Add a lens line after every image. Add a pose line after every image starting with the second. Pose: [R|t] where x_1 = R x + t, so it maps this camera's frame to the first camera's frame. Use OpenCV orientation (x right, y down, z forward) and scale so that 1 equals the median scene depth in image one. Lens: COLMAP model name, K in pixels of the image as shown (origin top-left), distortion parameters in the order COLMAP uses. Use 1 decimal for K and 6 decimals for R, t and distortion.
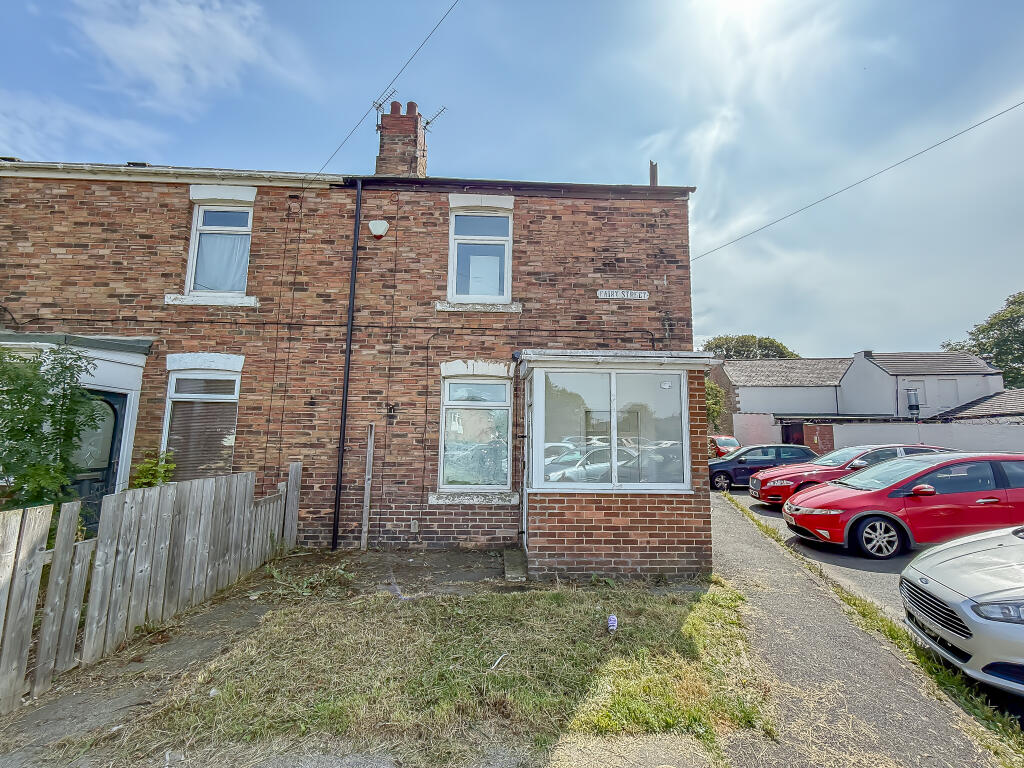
lens RADIAL K [[410.8, 0, 512.2], [0, 410.8, 384.7], [0, 0, 1]] dist [-0.001995, 0.000253]
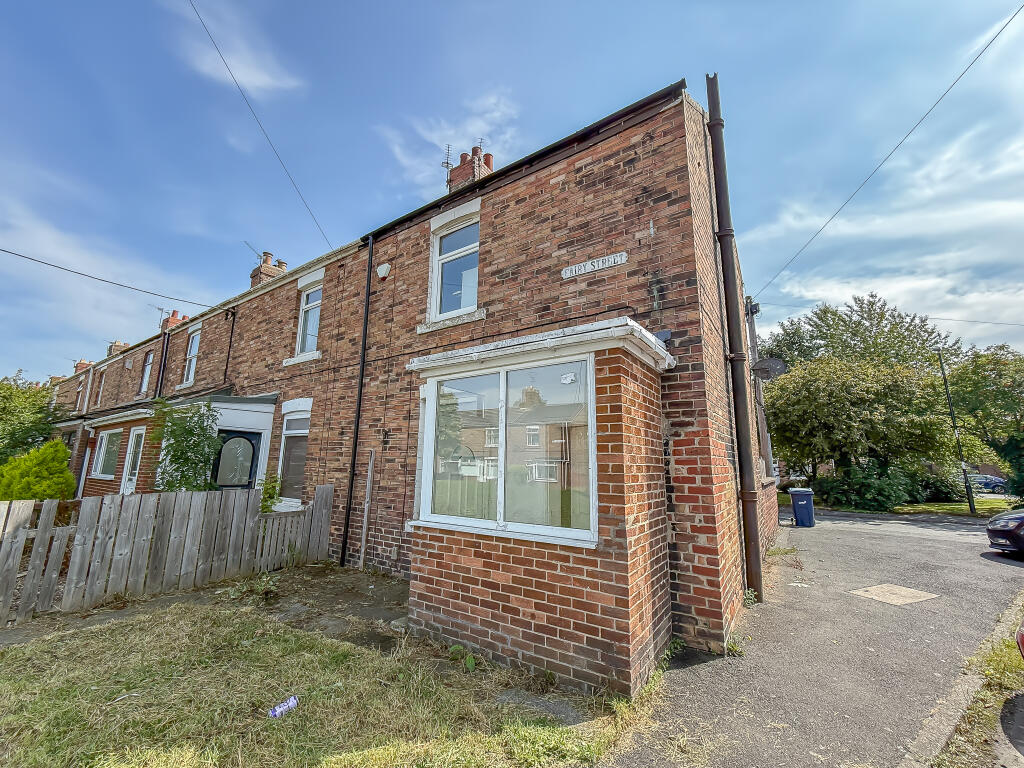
lens RADIAL K [[410.8, 0, 512.2], [0, 410.8, 384.7], [0, 0, 1]] dist [-0.001995, 0.000253]
pose [[0.804190, -0.117368, -0.582669, 0.589925], [0.071521, 0.992295, -0.101168, 0.061068], [0.590054, 0.039685, 0.806388, 0.342780]]
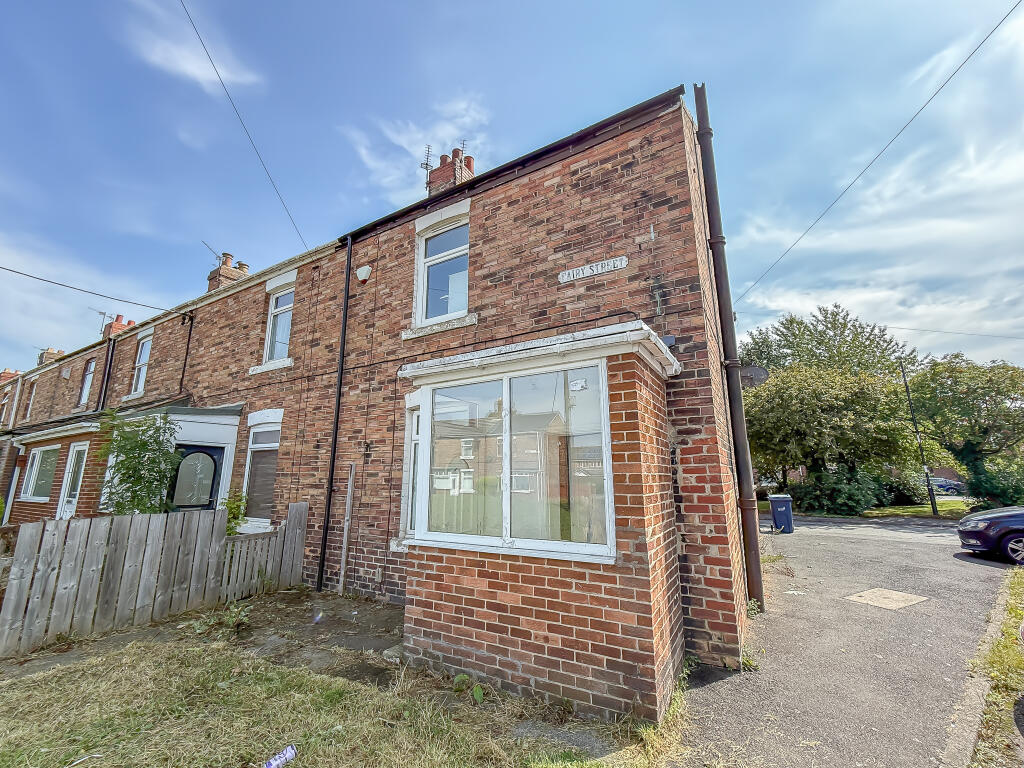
lens RADIAL K [[420.1, 0, 512.2], [0, 420.1, 384.7], [0, 0, 1]] dist [-0.001366, -0.000094]
pose [[0.843341, -0.133574, -0.520513, 0.537313], [0.083788, 0.989453, -0.118160, 0.058487], [0.530807, 0.056037, 0.845638, 0.330340]]
